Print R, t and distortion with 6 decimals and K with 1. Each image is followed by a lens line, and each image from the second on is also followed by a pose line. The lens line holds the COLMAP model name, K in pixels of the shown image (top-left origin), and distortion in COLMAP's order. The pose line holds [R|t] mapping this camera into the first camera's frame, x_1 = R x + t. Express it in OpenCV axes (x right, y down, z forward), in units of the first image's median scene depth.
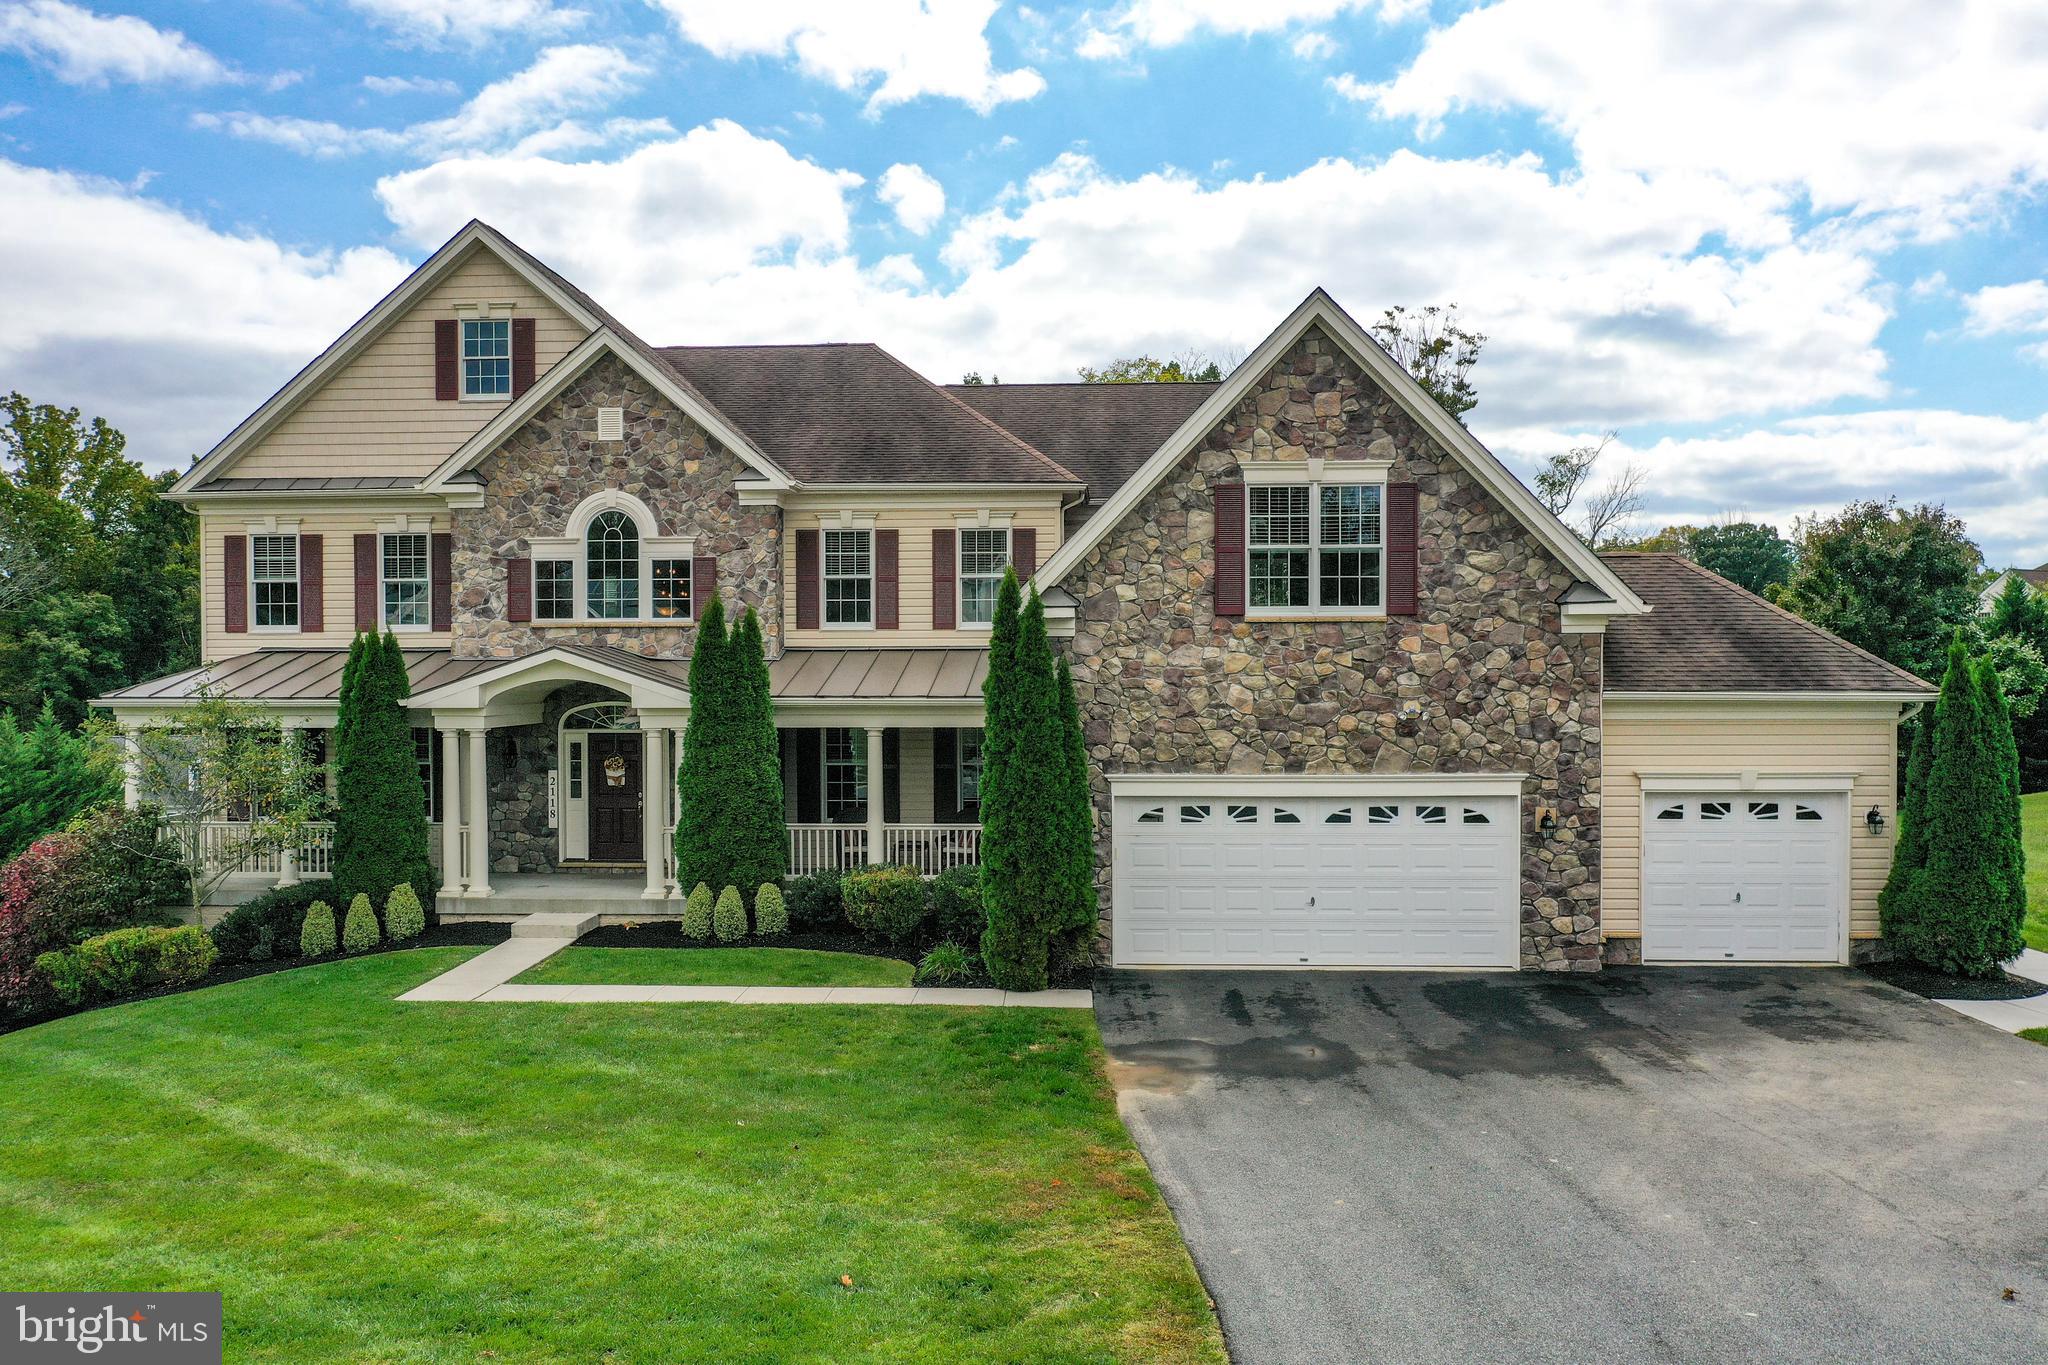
lens RADIAL K [[1613.9, 0, 1018.3], [0, 1613.9, 685.7], [0, 0, 1]] dist [0.002491, -0.000893]
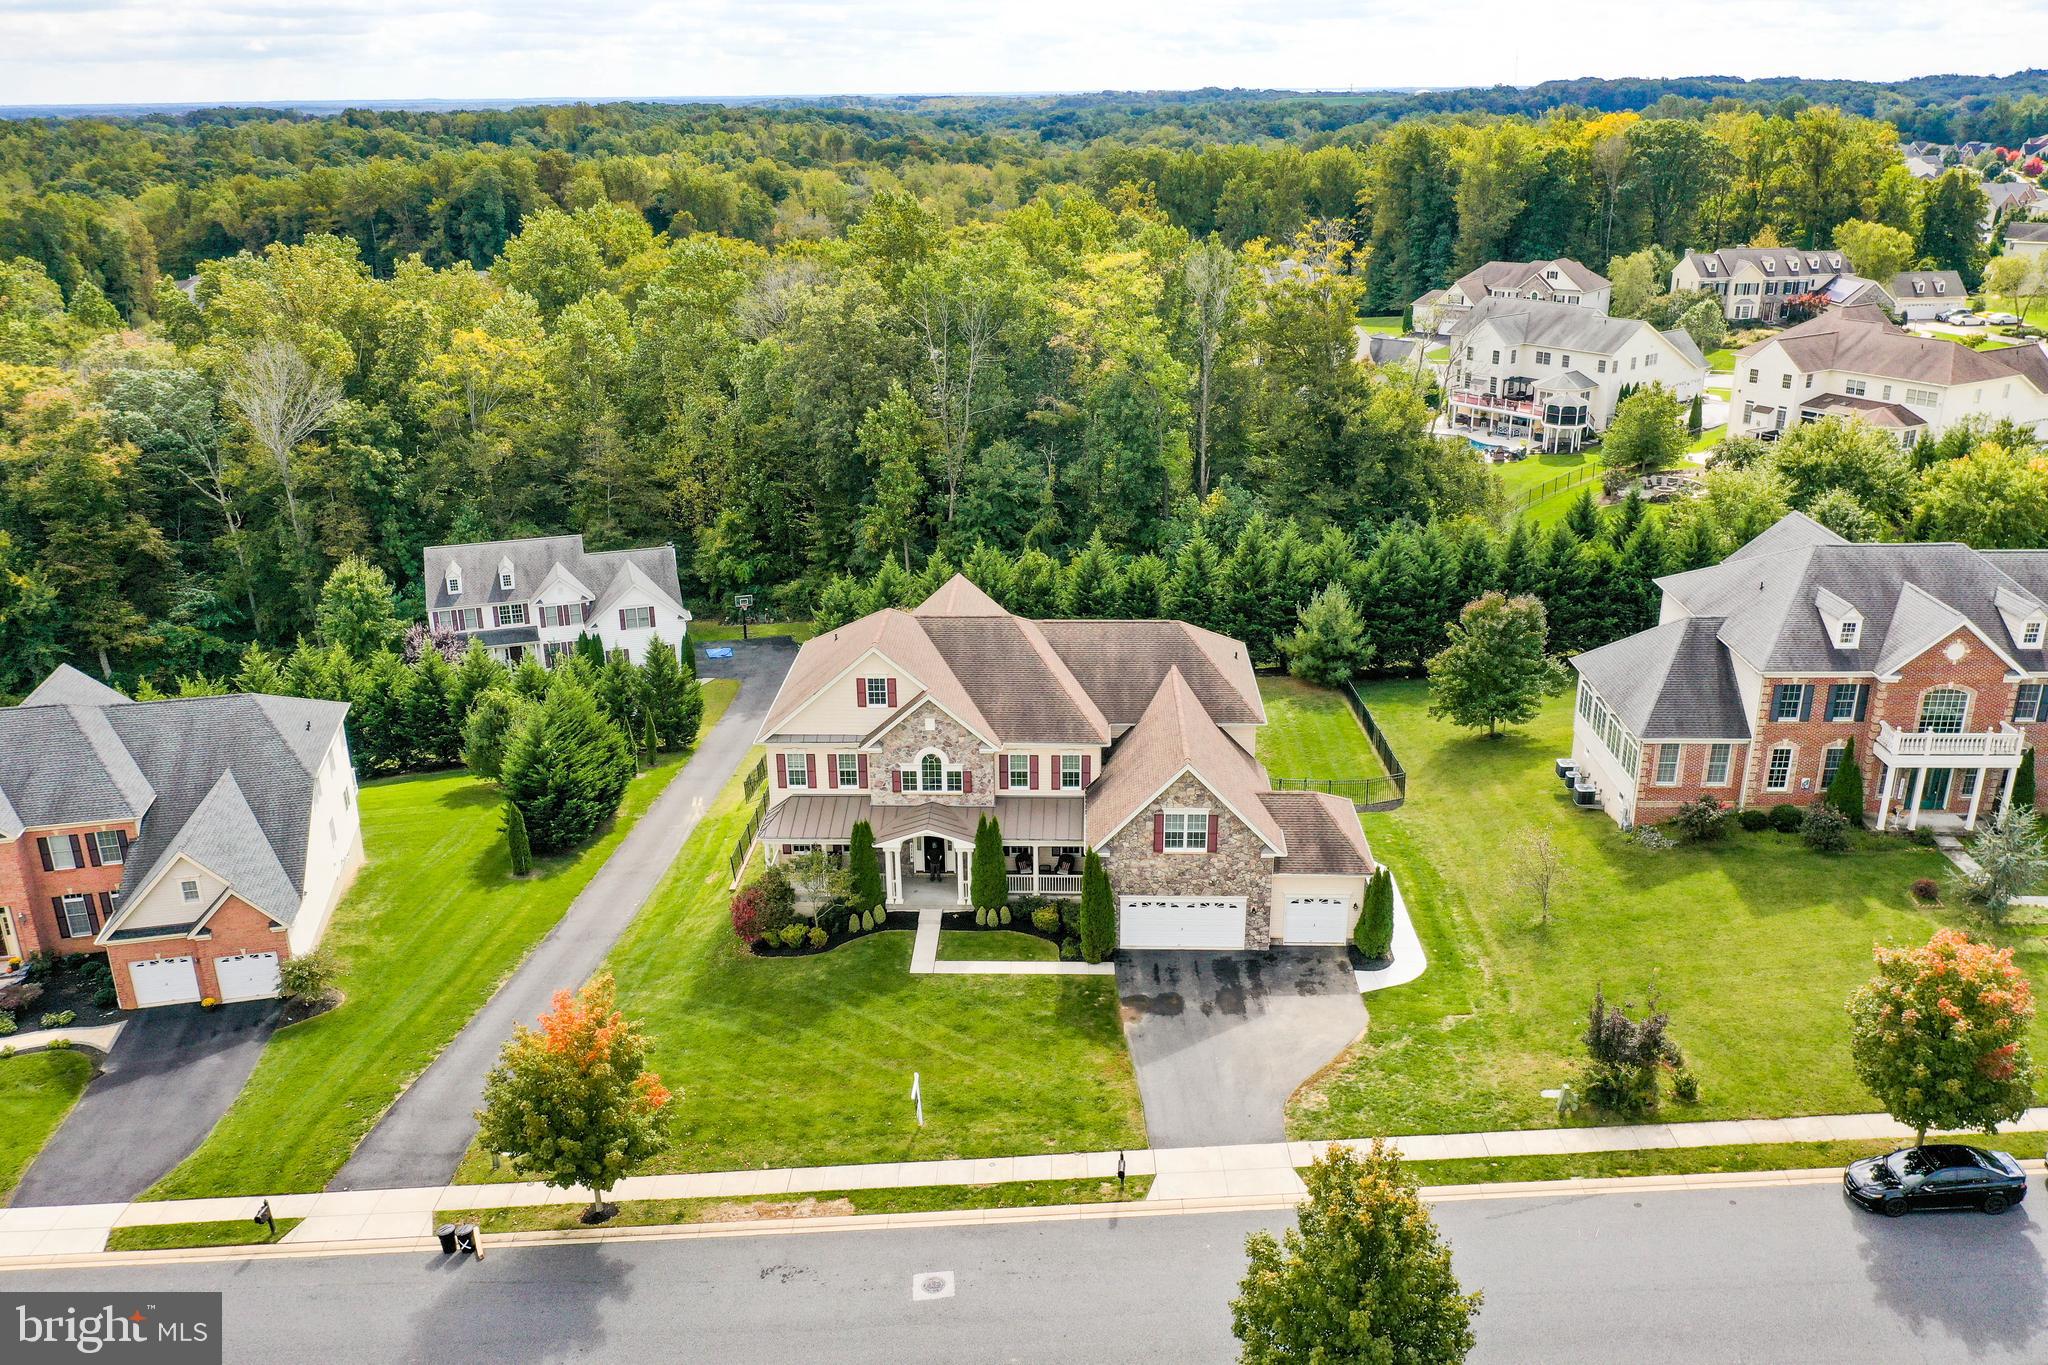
lens RADIAL K [[1612.2, 0, 1024.0], [0, 1612.2, 682.5], [0, 0, 1]] dist [-0.012828, -0.004657]
pose [[0.999805, -0.012657, 0.015126, -0.176717], [0.006861, 0.942221, 0.334922, -1.416346], [-0.018491, -0.334753, 0.942125, -1.867953]]
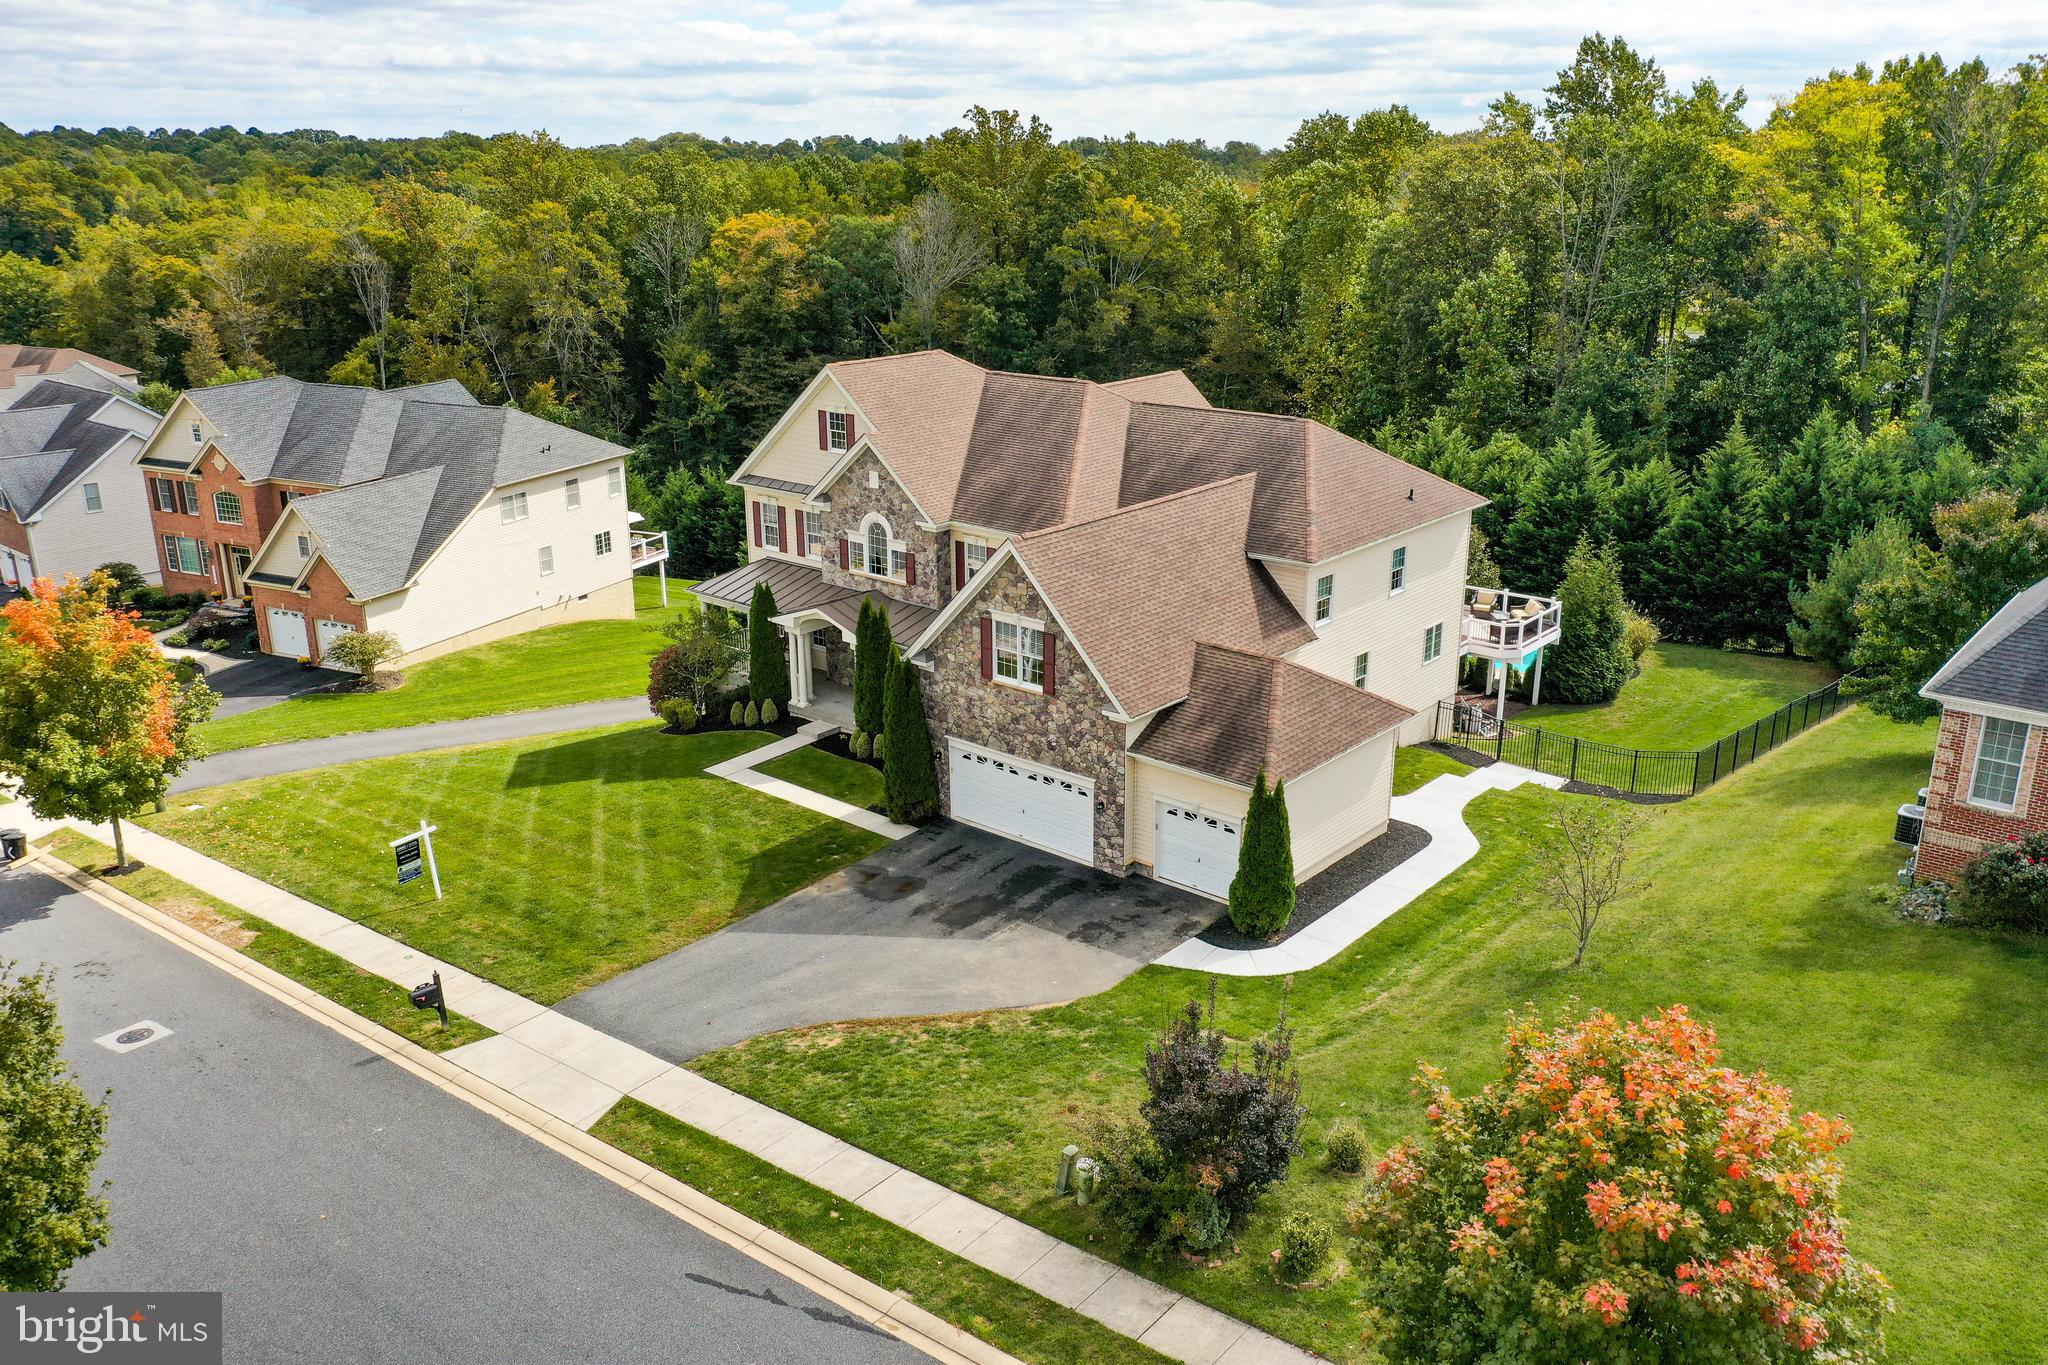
lens RADIAL K [[1601.6, 0, 1022.0], [0, 1601.6, 717.0], [0, 0, 1]] dist [-0.000933, -0.001446]
pose [[0.794857, 0.201955, -0.572203, 1.365823], [-0.007130, 0.946033, 0.323992, -0.668615], [0.606755, -0.253448, 0.753401, -0.557436]]
